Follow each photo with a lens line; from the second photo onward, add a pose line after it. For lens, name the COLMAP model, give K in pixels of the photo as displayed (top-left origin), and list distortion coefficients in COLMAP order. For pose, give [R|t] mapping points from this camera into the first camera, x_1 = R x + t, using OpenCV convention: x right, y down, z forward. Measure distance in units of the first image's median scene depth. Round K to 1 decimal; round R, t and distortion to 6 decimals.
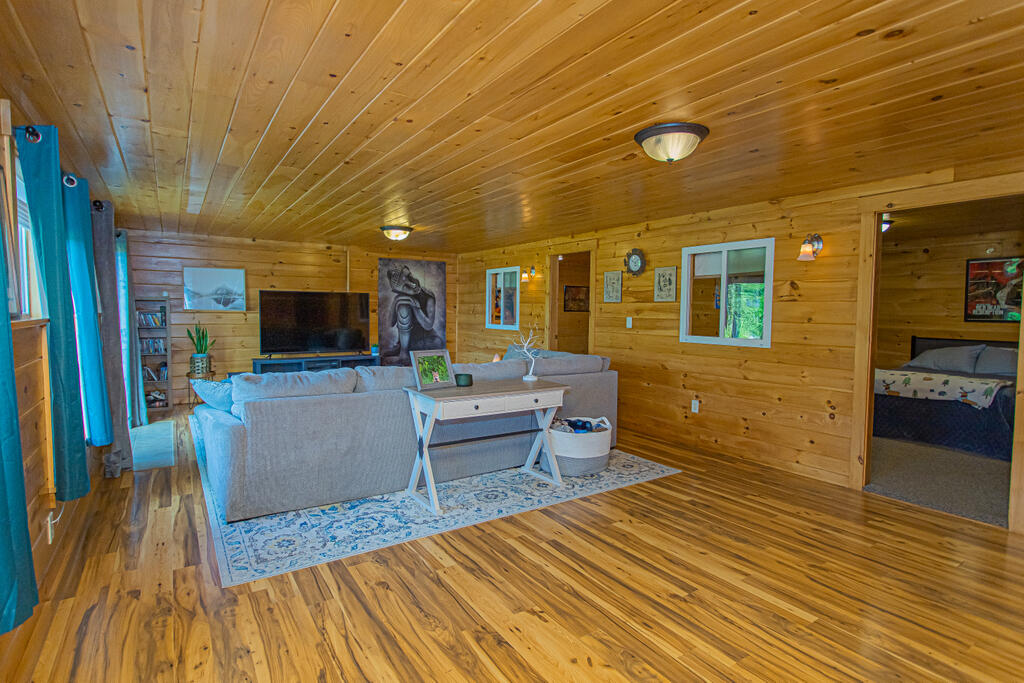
lens RADIAL K [[504.0, 0, 512.0], [0, 504.0, 341.5], [0, 0, 1]] dist [-0.001437, -0.000313]
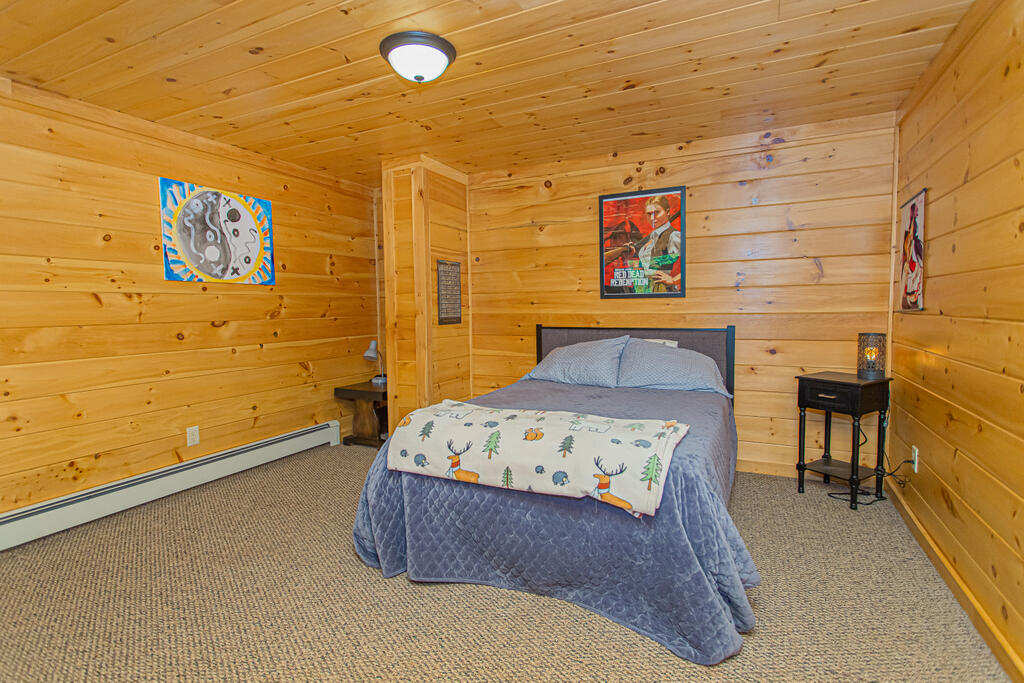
lens RADIAL K [[504.0, 0, 512.0], [0, 504.0, 341.5], [0, 0, 1]] dist [-0.001437, -0.000313]
pose [[0.854126, -0.057650, 0.516860, 0.507411], [0.052894, 0.998313, 0.023942, -0.008030], [-0.517369, 0.006889, 0.855735, 0.555089]]
